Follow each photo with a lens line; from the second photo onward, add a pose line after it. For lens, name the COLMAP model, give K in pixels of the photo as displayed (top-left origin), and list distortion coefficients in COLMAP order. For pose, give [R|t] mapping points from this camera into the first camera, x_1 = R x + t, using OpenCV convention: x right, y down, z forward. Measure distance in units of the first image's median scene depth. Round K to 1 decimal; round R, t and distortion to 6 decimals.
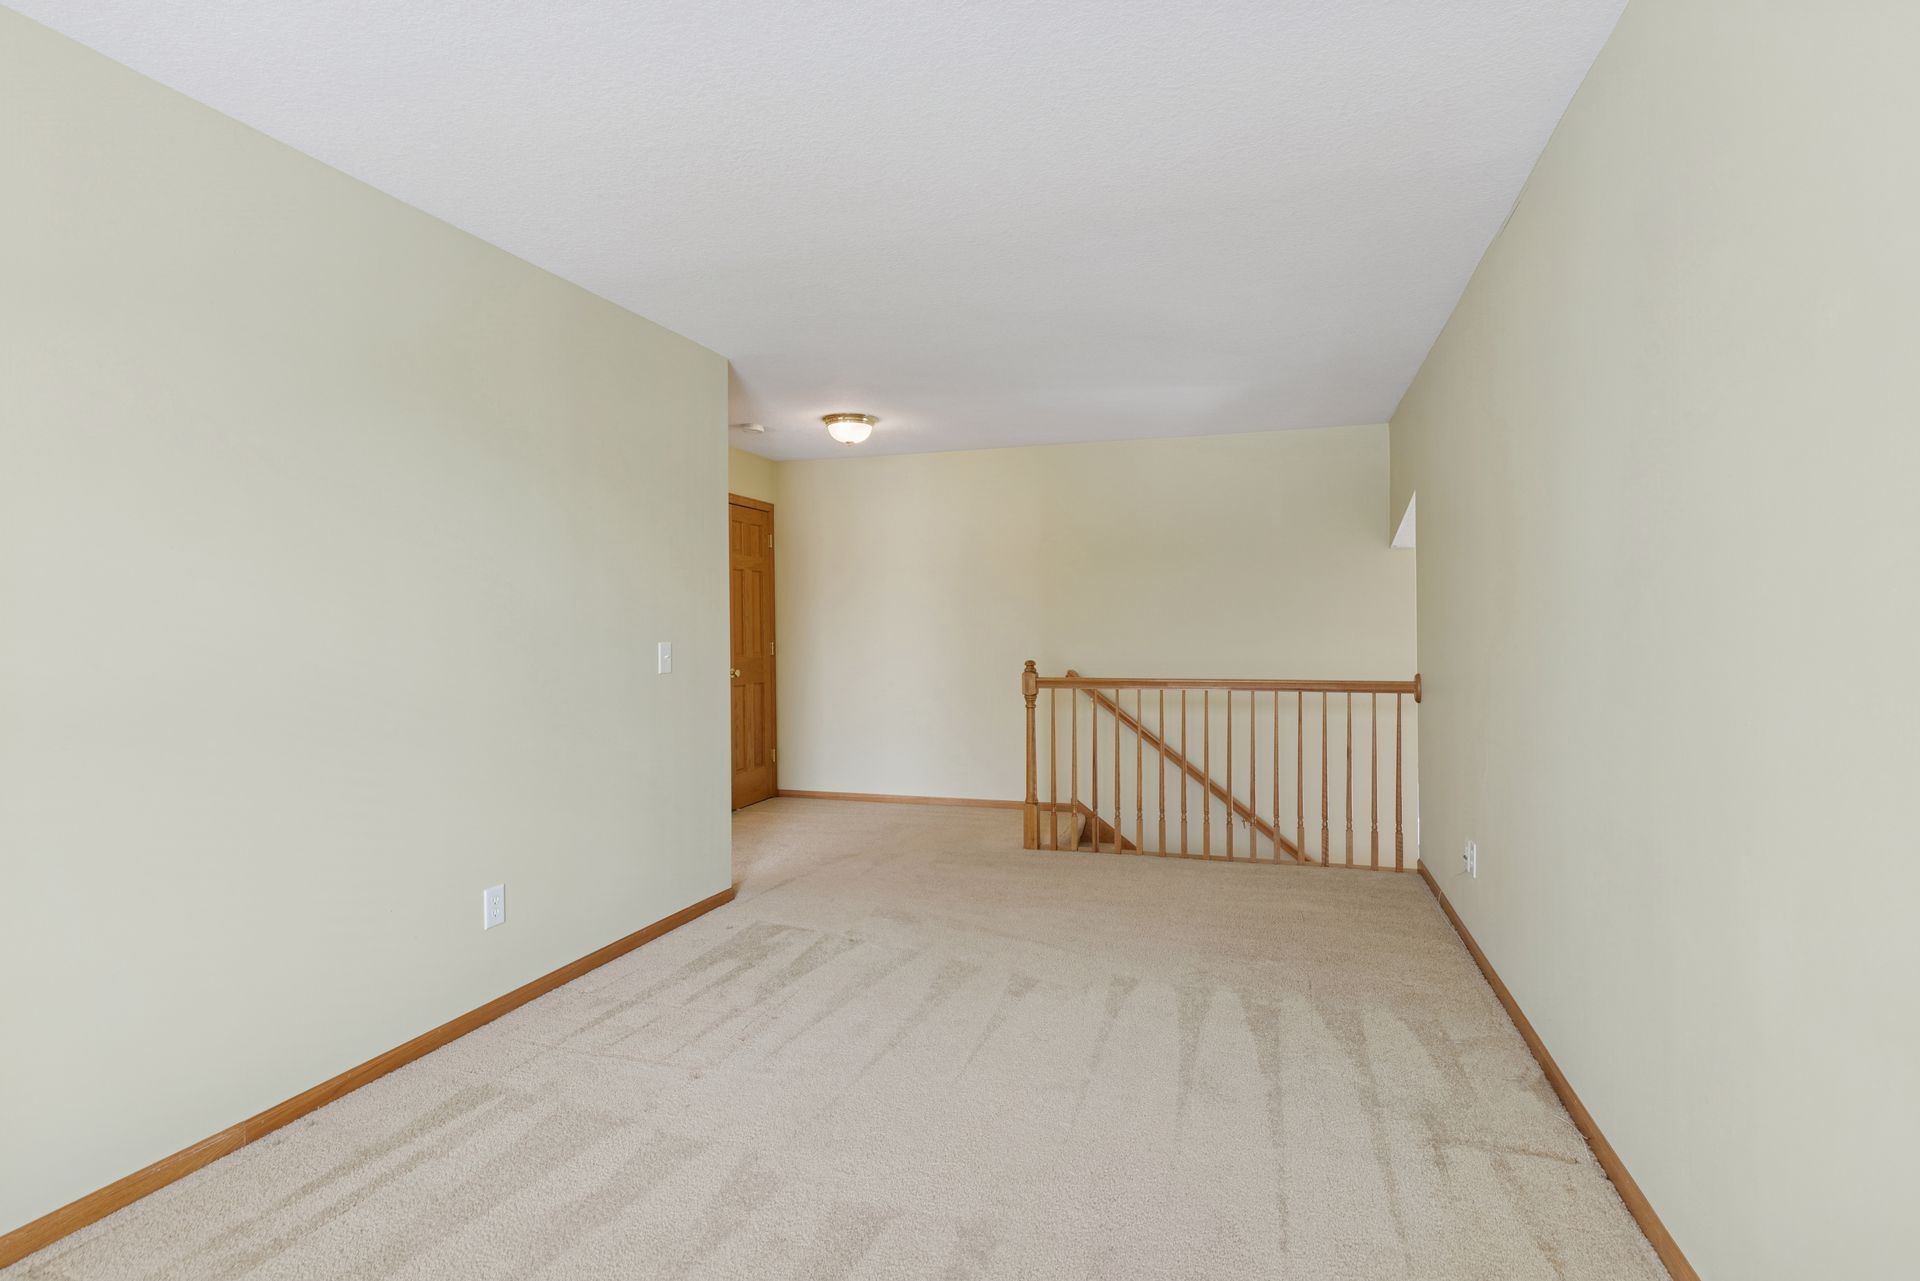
lens RADIAL K [[1087.8, 0, 960.0], [0, 1087.8, 640.5], [0, 0, 1]] dist [-0.002059, -0.000223]
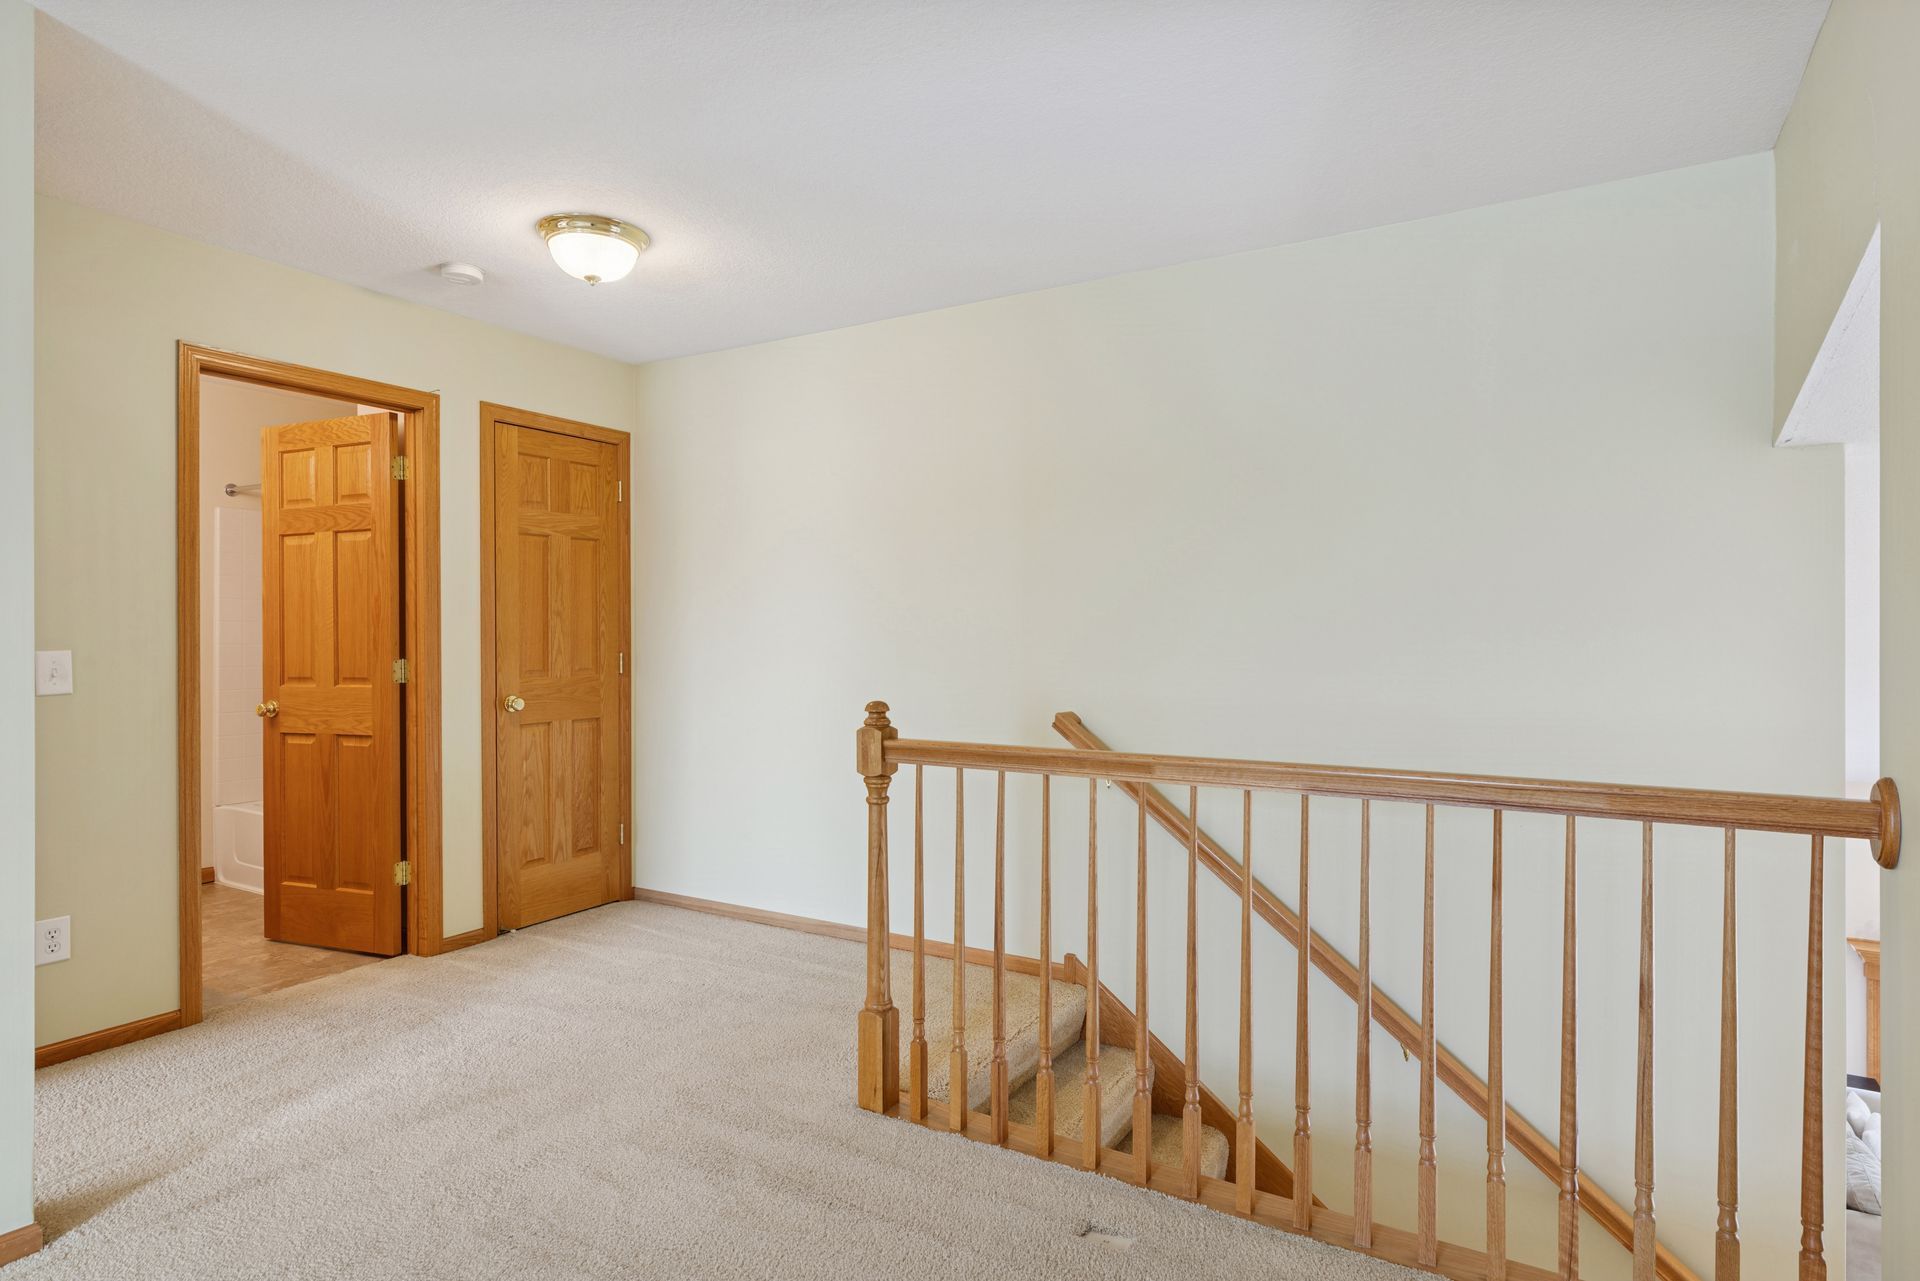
lens RADIAL K [[1070.7, 0, 963.4], [0, 1070.7, 647.3], [0, 0, 1]] dist [-0.000422, 0.001843]
pose [[0.969896, 0.013639, -0.243137, 0.205445], [-0.015040, 0.999879, -0.003906, -0.003034], [0.243054, 0.007445, 0.969984, 0.553751]]
